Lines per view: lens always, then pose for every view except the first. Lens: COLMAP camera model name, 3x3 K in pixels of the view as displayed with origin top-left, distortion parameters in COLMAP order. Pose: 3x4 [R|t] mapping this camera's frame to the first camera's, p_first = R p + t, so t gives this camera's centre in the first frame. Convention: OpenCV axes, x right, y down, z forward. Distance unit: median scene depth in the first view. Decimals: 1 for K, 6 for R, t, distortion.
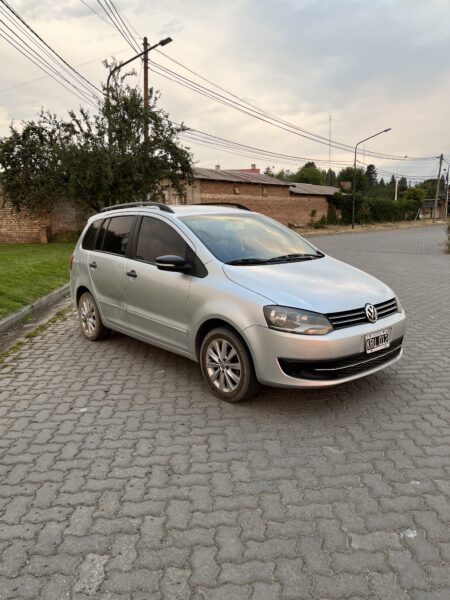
lens RADIAL K [[459.3, 0, 225.0], [0, 459.3, 300.0], [0, 0, 1]] dist [0.047065, -0.064927]
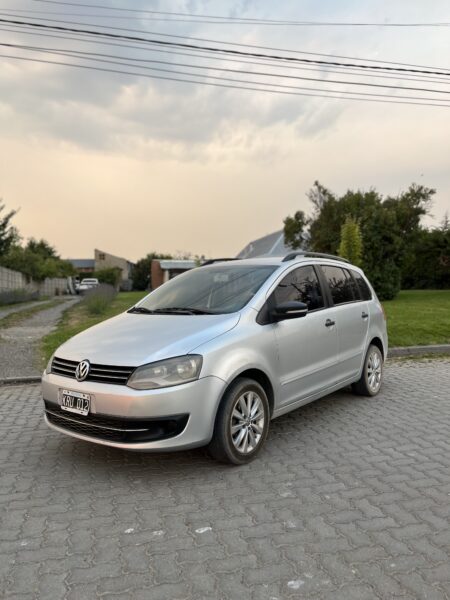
lens RADIAL K [[459.3, 0, 225.0], [0, 459.3, 300.0], [0, 0, 1]] dist [0.047065, -0.064927]
pose [[0.201537, 0.036503, -0.978801, 0.907926], [-0.160389, 0.987047, 0.003786, -0.113164], [0.966260, 0.156226, 0.204781, 0.767233]]
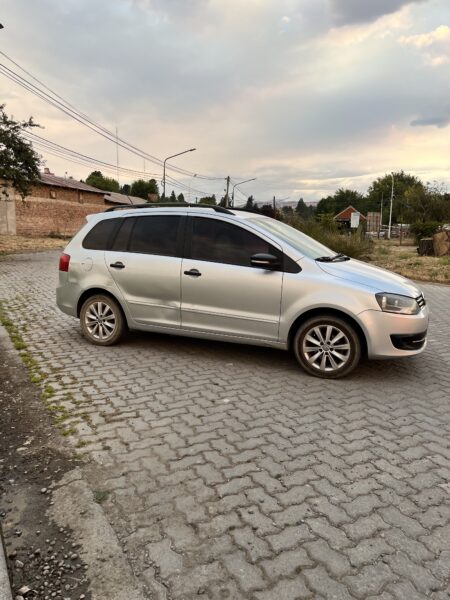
lens RADIAL K [[459.3, 0, 225.0], [0, 459.3, 300.0], [0, 0, 1]] dist [0.047065, -0.064927]
pose [[0.893952, -0.032319, 0.446996, -0.556016], [0.042400, 0.999022, -0.012565, 0.019019], [-0.446153, 0.030185, 0.894447, 0.055562]]
